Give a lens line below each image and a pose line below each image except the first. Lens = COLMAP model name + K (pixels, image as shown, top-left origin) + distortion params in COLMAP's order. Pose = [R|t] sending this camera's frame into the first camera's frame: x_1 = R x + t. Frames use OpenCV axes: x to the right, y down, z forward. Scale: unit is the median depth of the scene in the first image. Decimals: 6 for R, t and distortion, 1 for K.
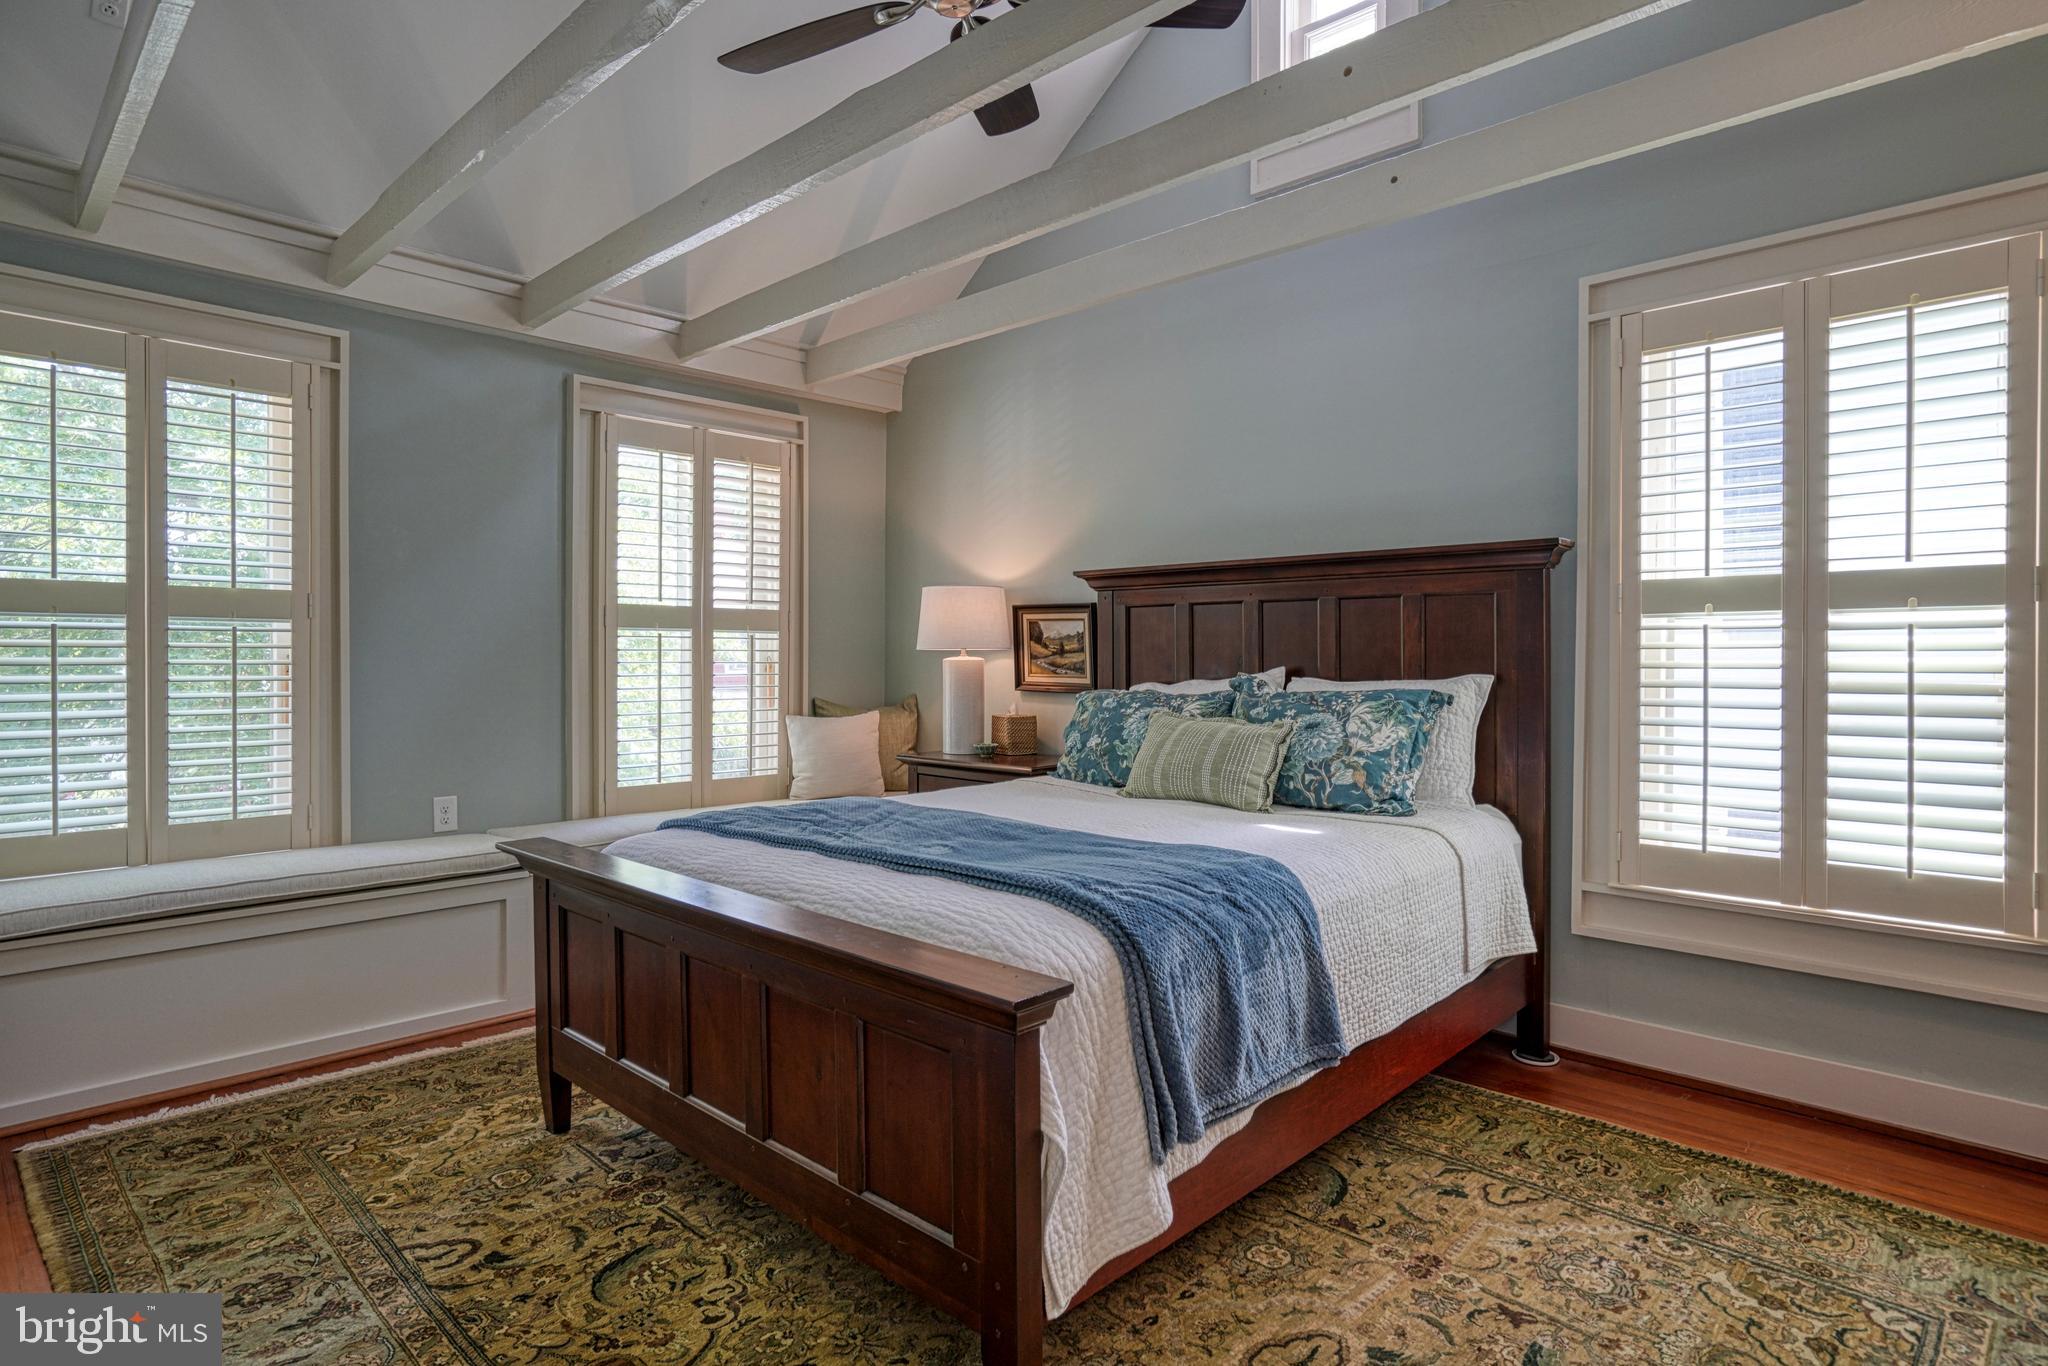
lens RADIAL K [[1144.0, 0, 1032.1], [0, 1144.0, 664.7], [0, 0, 1]] dist [-0.023558, 0.017060]
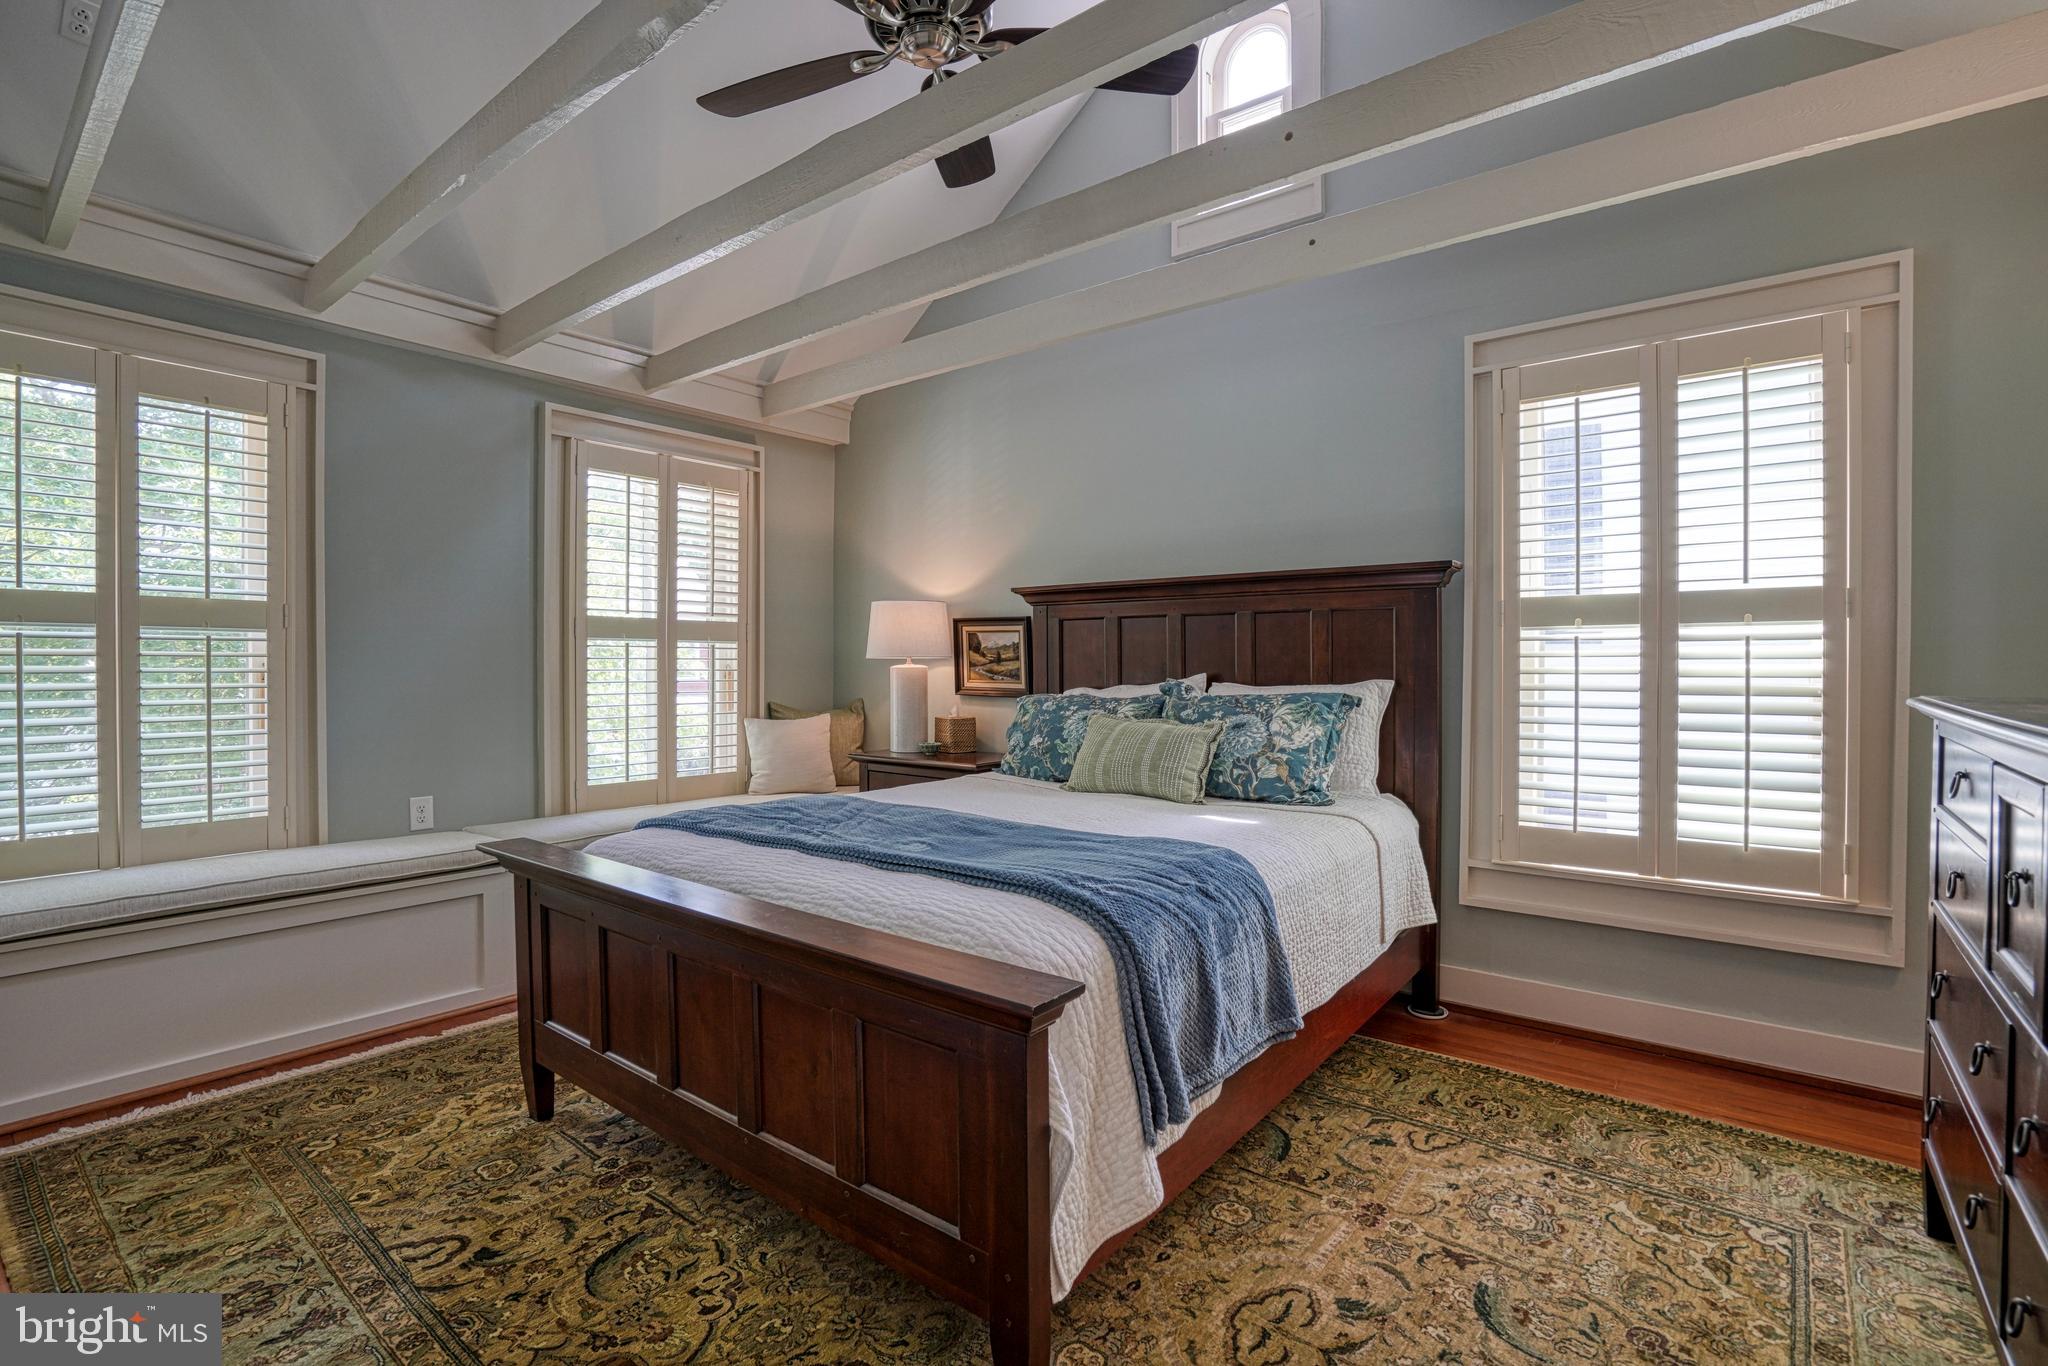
lens RADIAL K [[959.3, 0, 1034.8], [0, 959.3, 675.5], [0, 0, 1]] dist [-0.046039, 0.015810]
pose [[0.994230, -0.001679, 0.107254, -0.056692], [0.001285, 0.999992, 0.003748, 0.000372], [-0.107260, -0.003588, 0.994225, 0.090777]]
